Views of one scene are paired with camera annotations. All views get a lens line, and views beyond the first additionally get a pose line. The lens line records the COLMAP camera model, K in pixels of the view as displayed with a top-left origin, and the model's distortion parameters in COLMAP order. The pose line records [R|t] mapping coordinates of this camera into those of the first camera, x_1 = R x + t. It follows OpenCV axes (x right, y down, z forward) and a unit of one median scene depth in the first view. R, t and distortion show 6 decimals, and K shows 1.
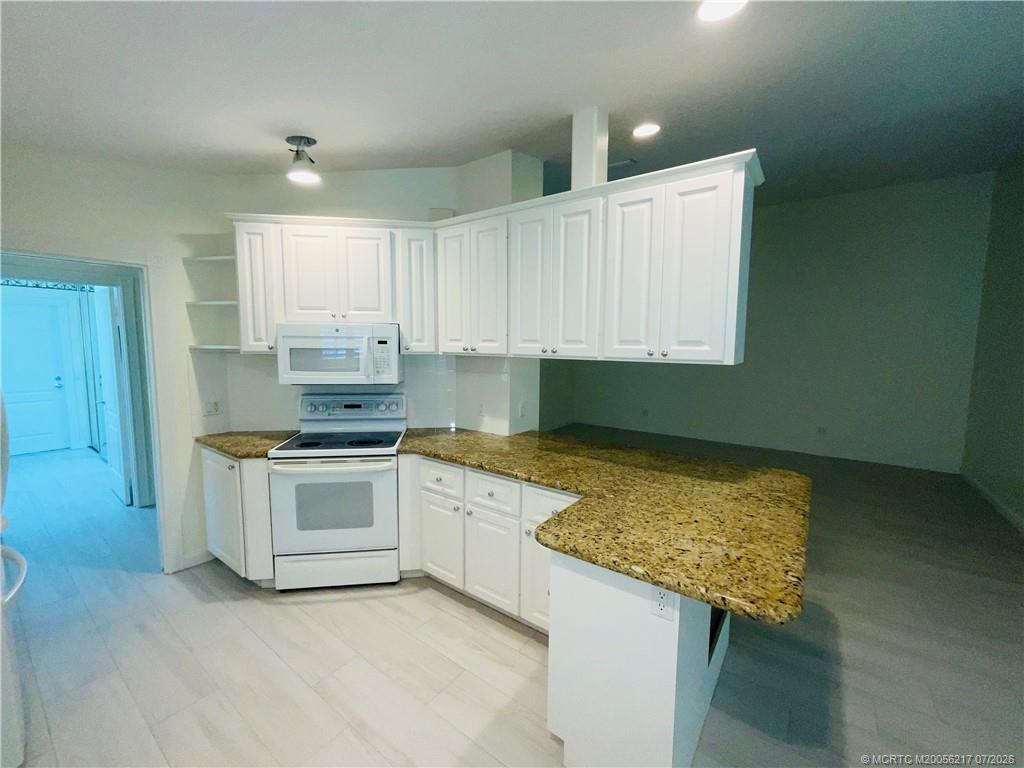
lens RADIAL K [[418.0, 0, 507.2], [0, 418.0, 379.2], [0, 0, 1]] dist [-0.007265, 0.000300]
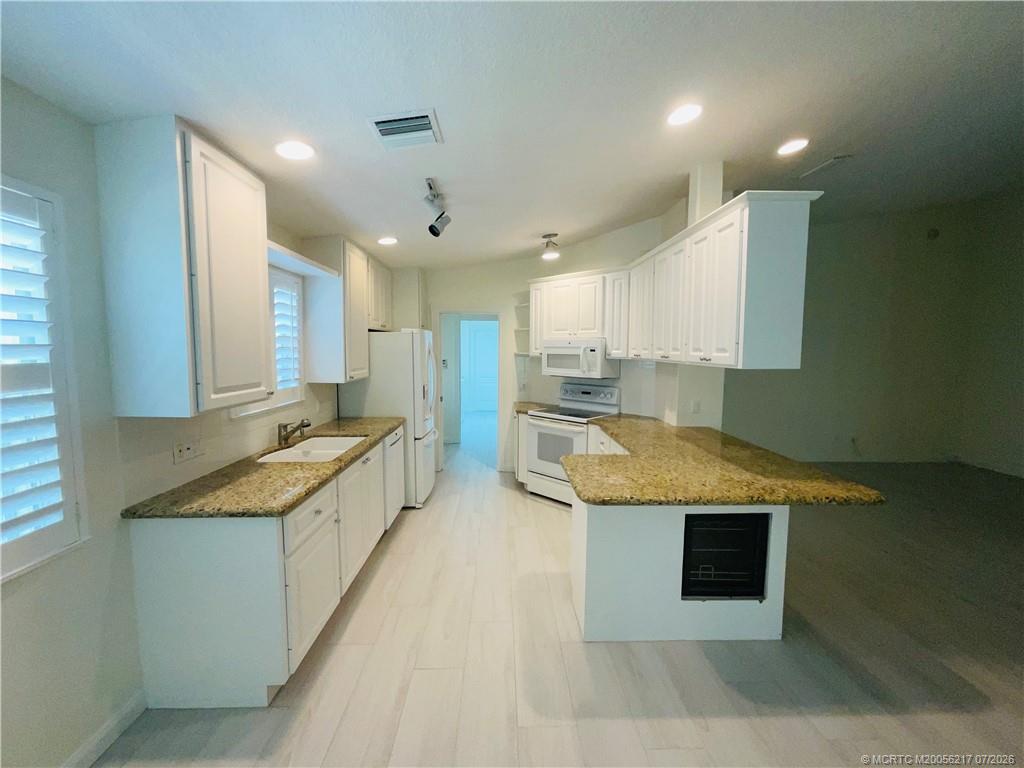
lens RADIAL K [[418.0, 0, 518.8], [0, 418.0, 381.4], [0, 0, 1]] dist [-0.007265, 0.000300]
pose [[0.626463, 0.056818, -0.777377, 0.729865], [-0.070992, 0.997354, 0.015685, 0.018292], [0.776211, 0.045362, 0.628839, -0.158385]]
